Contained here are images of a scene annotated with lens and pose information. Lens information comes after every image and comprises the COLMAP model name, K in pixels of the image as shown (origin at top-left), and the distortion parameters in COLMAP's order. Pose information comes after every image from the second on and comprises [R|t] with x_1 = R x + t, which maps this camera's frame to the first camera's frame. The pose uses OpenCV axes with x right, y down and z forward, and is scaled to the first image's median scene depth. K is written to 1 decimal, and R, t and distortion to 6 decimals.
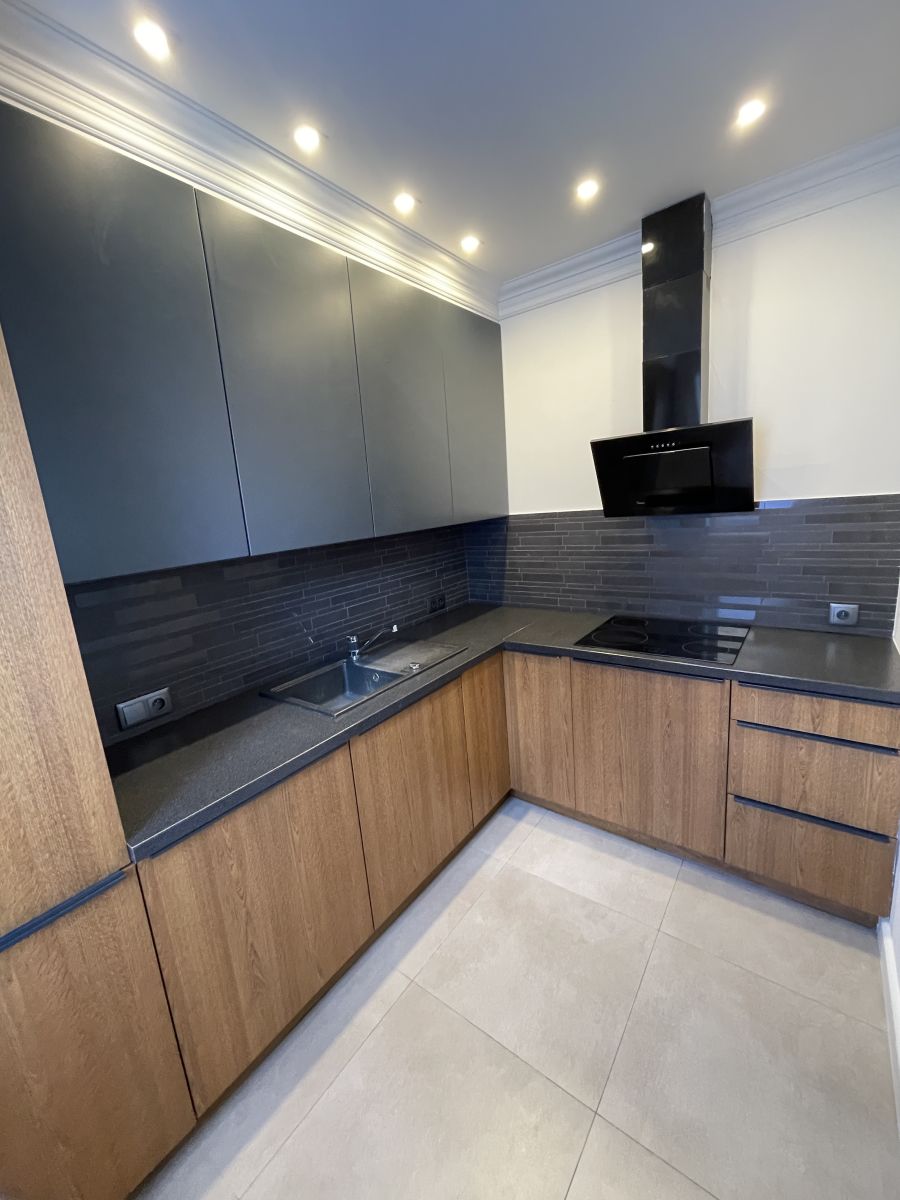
lens RADIAL K [[481.7, 0, 447.2], [0, 481.7, 593.8], [0, 0, 1]] dist [-0.000874, 0.000048]
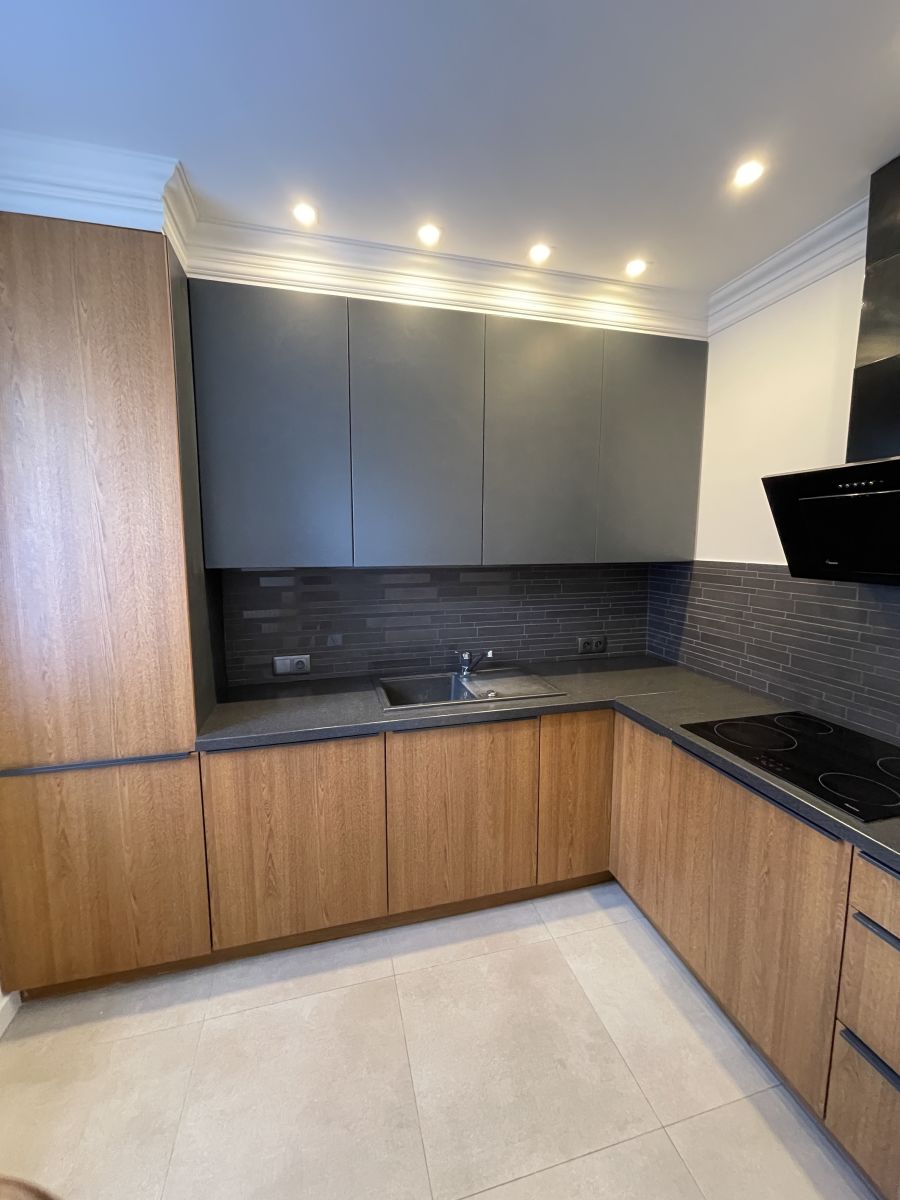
lens RADIAL K [[481.7, 0, 447.2], [0, 481.7, 593.8], [0, 0, 1]] dist [-0.000874, 0.000048]
pose [[0.781405, 0.152435, -0.605120, 0.411614], [-0.182638, 0.983109, 0.011809, -0.049510], [0.596699, 0.101290, 0.796047, 0.100509]]
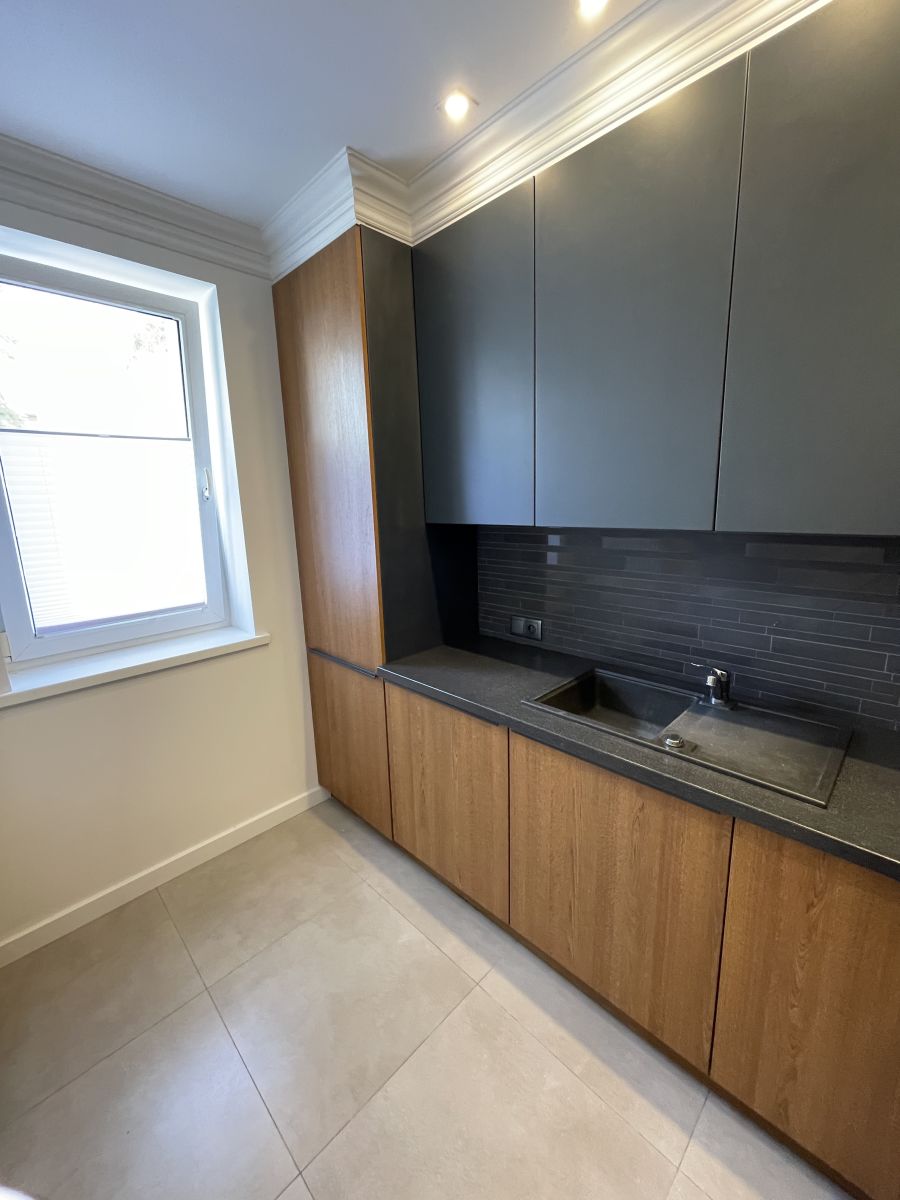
lens RADIAL K [[481.7, 0, 447.2], [0, 481.7, 593.8], [0, 0, 1]] dist [-0.000874, 0.000048]
pose [[-0.145540, 0.280831, -0.948658, 0.483997], [-0.149784, 0.941561, 0.301709, -0.165265], [0.977948, 0.186005, -0.094971, 0.678522]]
